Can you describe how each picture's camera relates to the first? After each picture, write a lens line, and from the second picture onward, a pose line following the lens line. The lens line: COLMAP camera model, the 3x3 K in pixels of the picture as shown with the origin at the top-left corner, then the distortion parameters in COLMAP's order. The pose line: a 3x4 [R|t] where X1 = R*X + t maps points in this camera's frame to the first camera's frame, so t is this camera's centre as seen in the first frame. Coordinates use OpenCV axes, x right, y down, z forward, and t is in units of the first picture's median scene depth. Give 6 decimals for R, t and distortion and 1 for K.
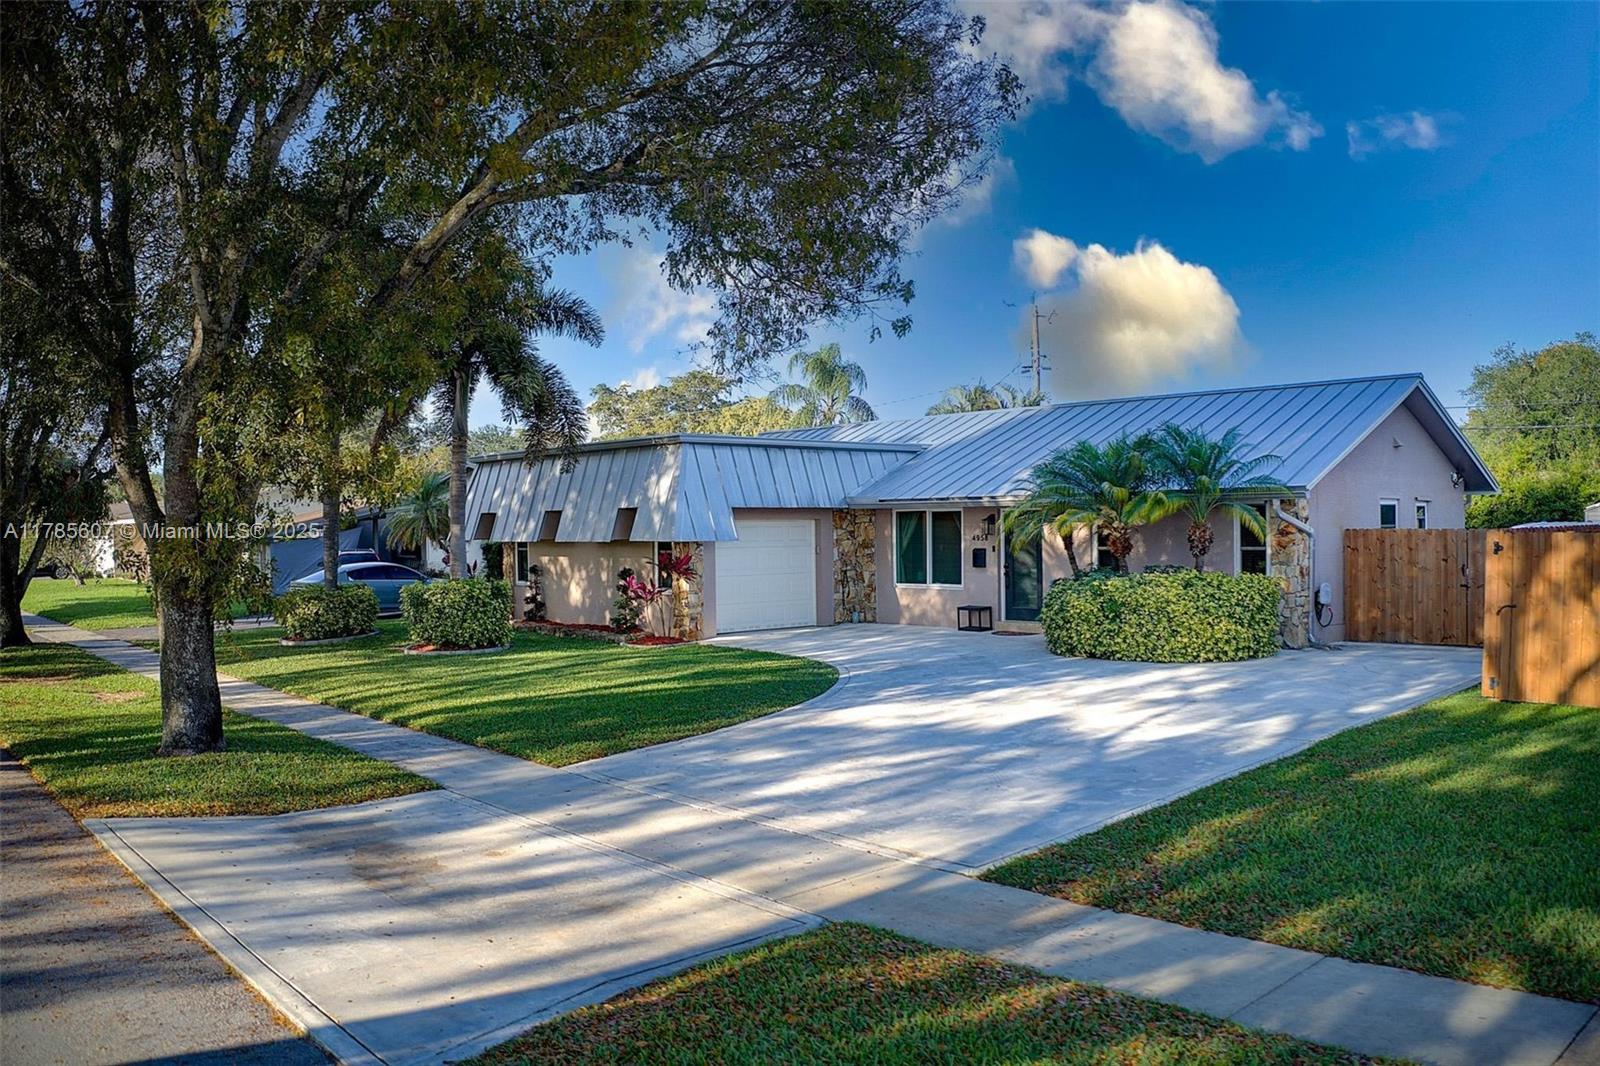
lens RADIAL K [[1275.7, 0, 787.0], [0, 1275.7, 531.9], [0, 0, 1]] dist [-0.204963, 0.039513]
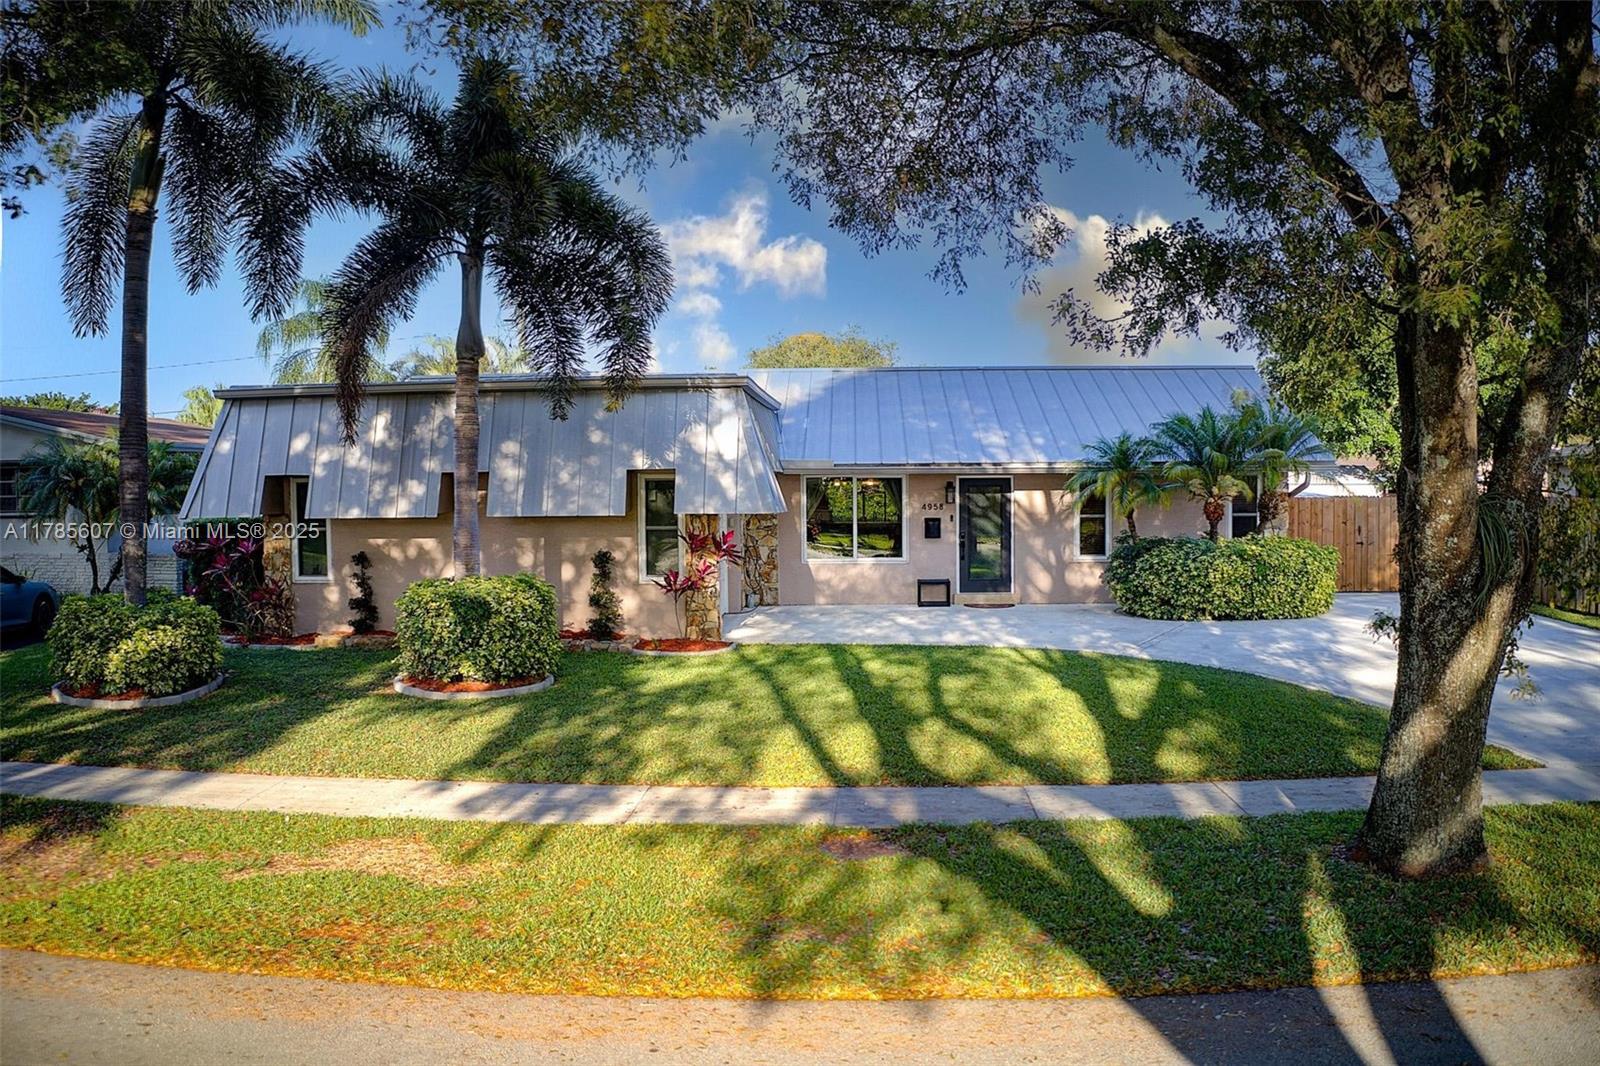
lens RADIAL K [[1275.7, 0, 787.0], [0, 1275.7, 531.9], [0, 0, 1]] dist [-0.204963, 0.039513]
pose [[0.694780, -0.017390, 0.719012, -0.593006], [0.004466, 0.999793, 0.019866, 0.004484], [-0.719208, -0.010591, 0.694714, 0.427618]]
